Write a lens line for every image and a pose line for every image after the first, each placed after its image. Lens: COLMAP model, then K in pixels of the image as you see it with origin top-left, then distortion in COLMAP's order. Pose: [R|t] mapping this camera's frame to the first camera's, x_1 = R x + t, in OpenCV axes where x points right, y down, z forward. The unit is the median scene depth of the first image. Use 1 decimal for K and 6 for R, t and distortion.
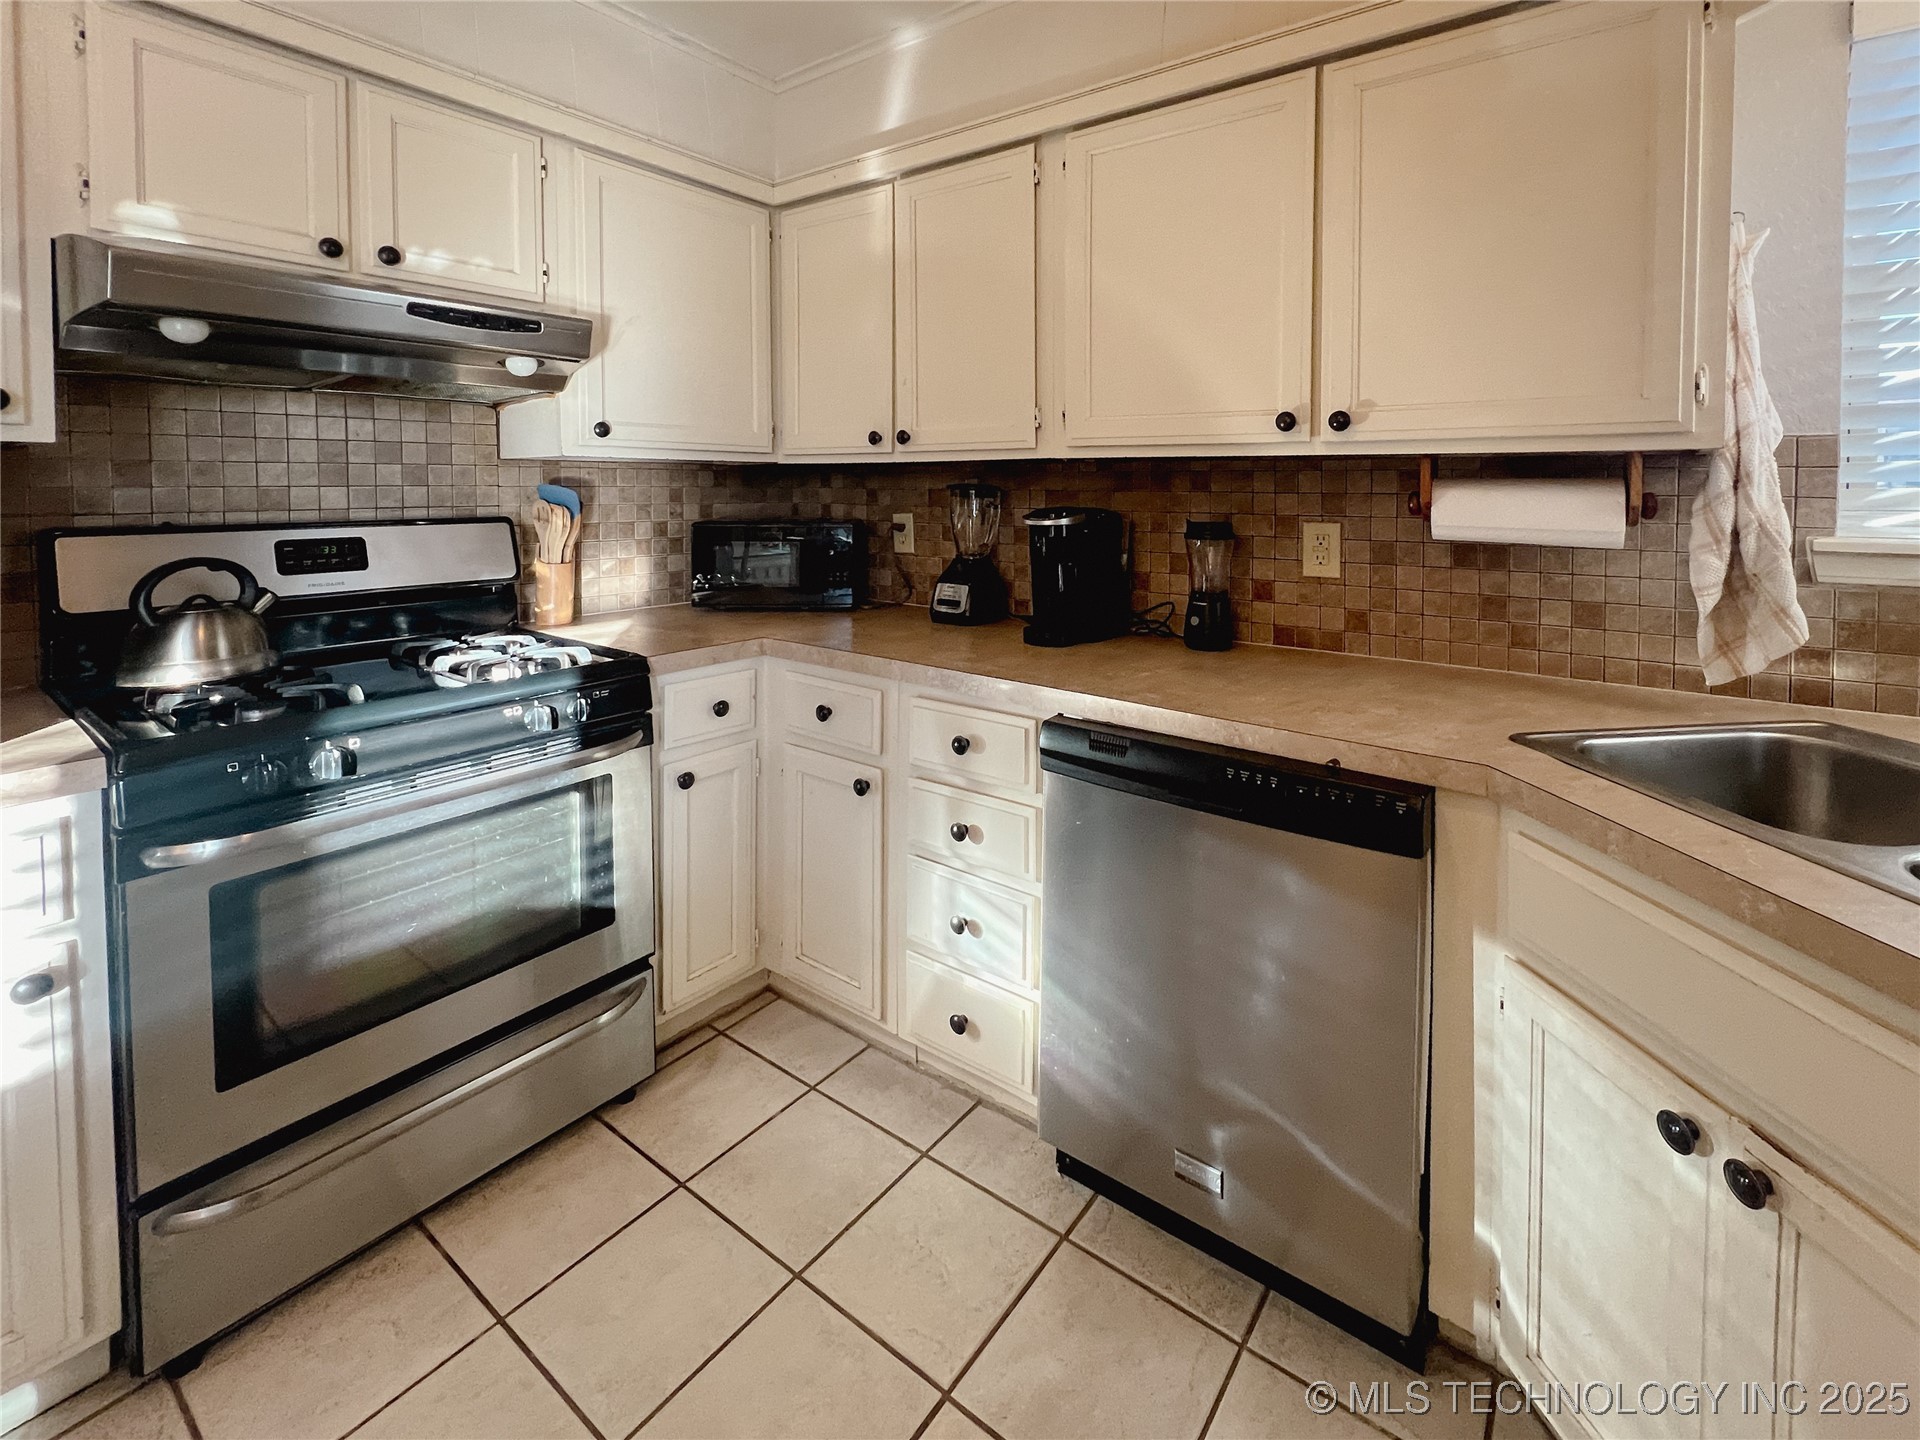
lens RADIAL K [[762.0, 0, 959.3], [0, 762.0, 596.5], [0, 0, 1]] dist [-0.001221, 0.000123]
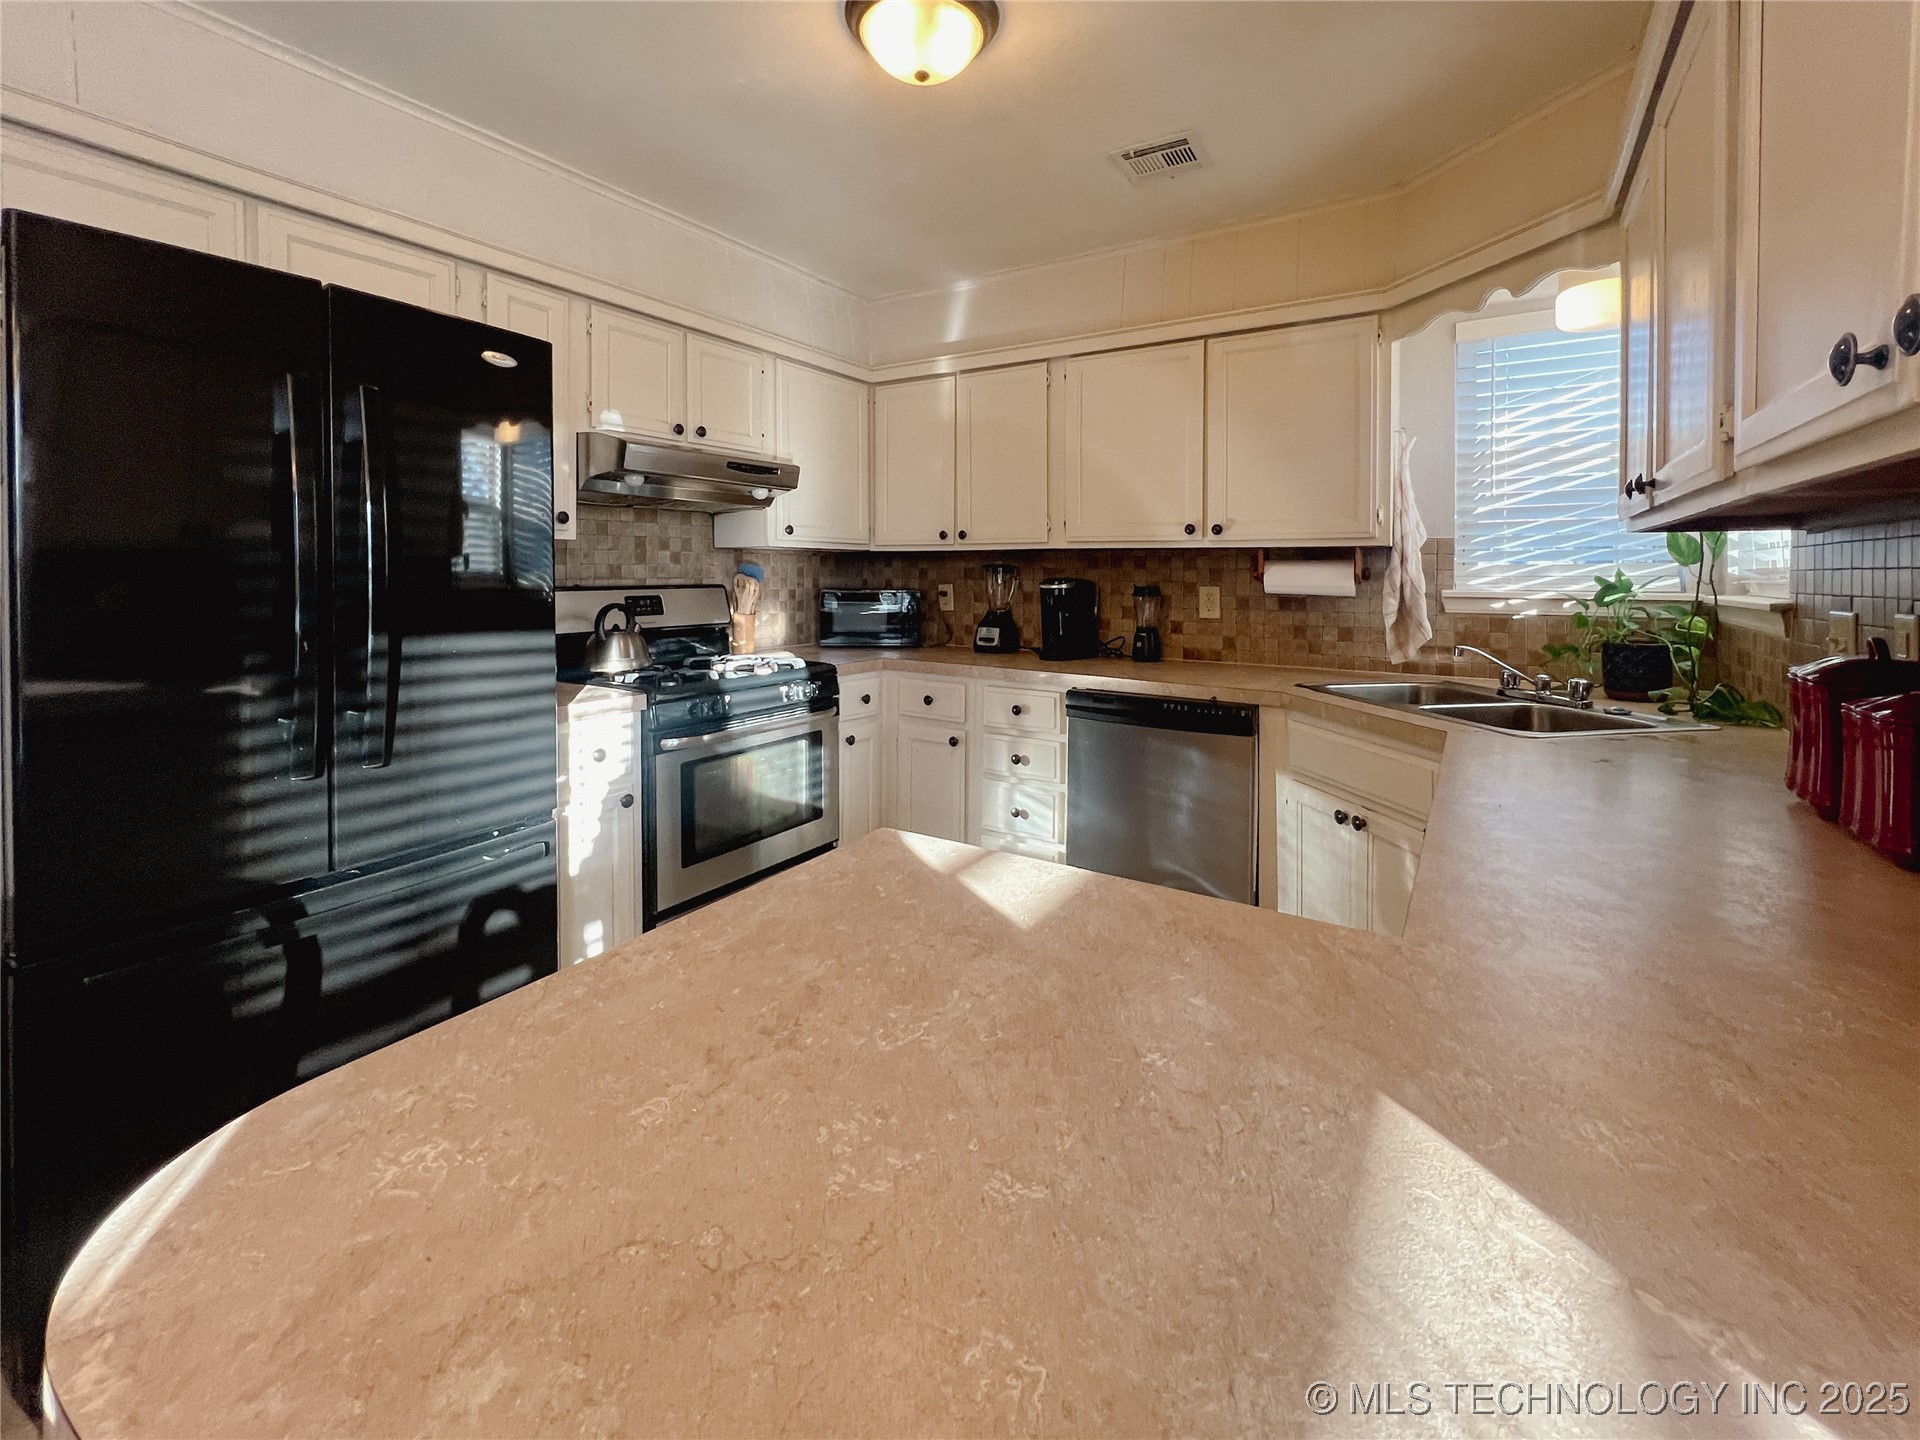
lens RADIAL K [[762.0, 0, 961.0], [0, 762.0, 714.3], [0, 0, 1]] dist [-0.001221, 0.000123]
pose [[0.992688, -0.022930, 0.118514, -0.325057], [0.018171, 0.998991, 0.041081, 0.122932], [-0.119337, -0.038627, 0.992102, -0.724956]]
